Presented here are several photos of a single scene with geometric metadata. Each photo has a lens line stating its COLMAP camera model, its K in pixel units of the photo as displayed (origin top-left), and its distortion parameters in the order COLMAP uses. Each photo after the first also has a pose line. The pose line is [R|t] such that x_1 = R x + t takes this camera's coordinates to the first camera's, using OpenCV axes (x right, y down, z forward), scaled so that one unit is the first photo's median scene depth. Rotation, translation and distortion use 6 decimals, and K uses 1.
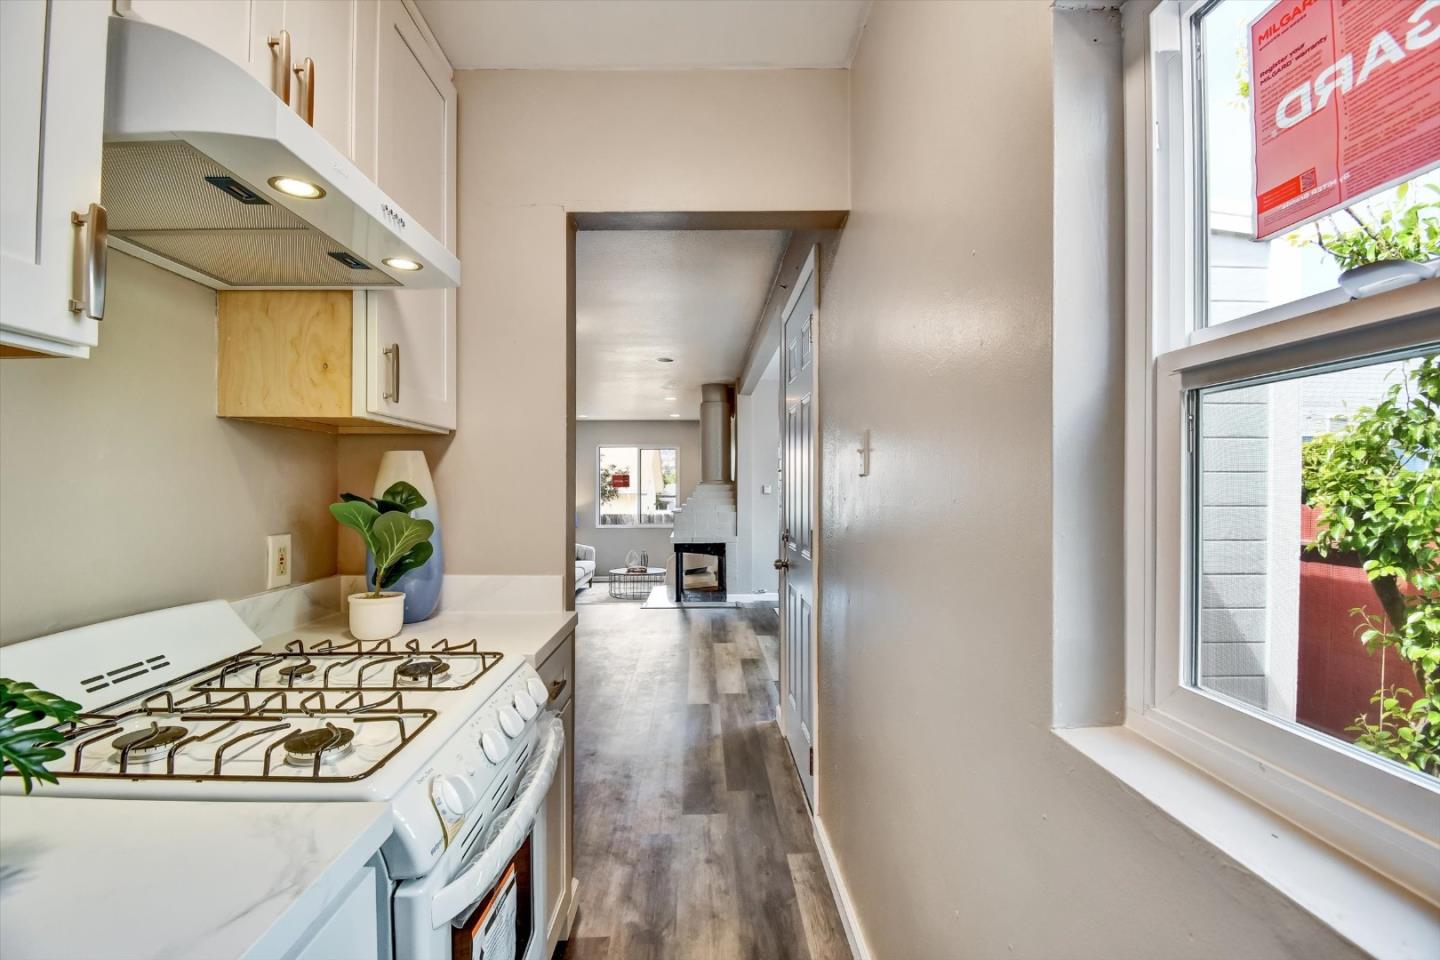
lens RADIAL K [[724.6, 0, 717.5], [0, 724.6, 484.3], [0, 0, 1]] dist [-0.000159, -0.000128]
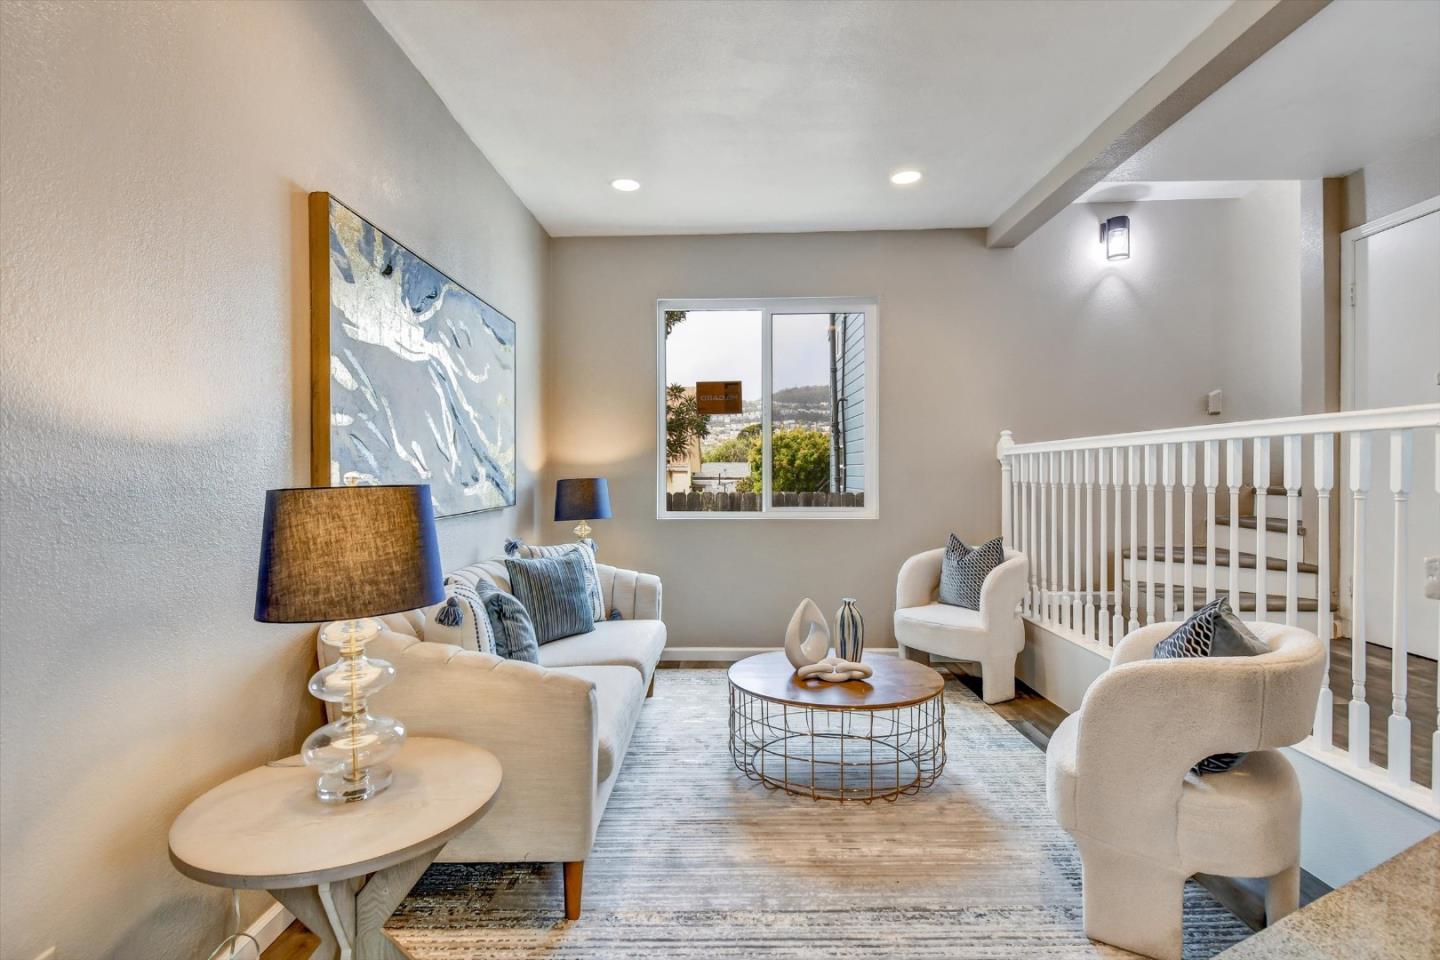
lens RADIAL K [[722.1, 0, 715.3], [0, 722.1, 473.4], [0, 0, 1]] dist [0.035321, -0.024779]
pose [[0.999306, -0.005051, -0.036908, -0.121377], [0.005217, 0.999977, 0.004400, 0.033936], [0.036885, -0.004590, 0.999309, 0.611391]]
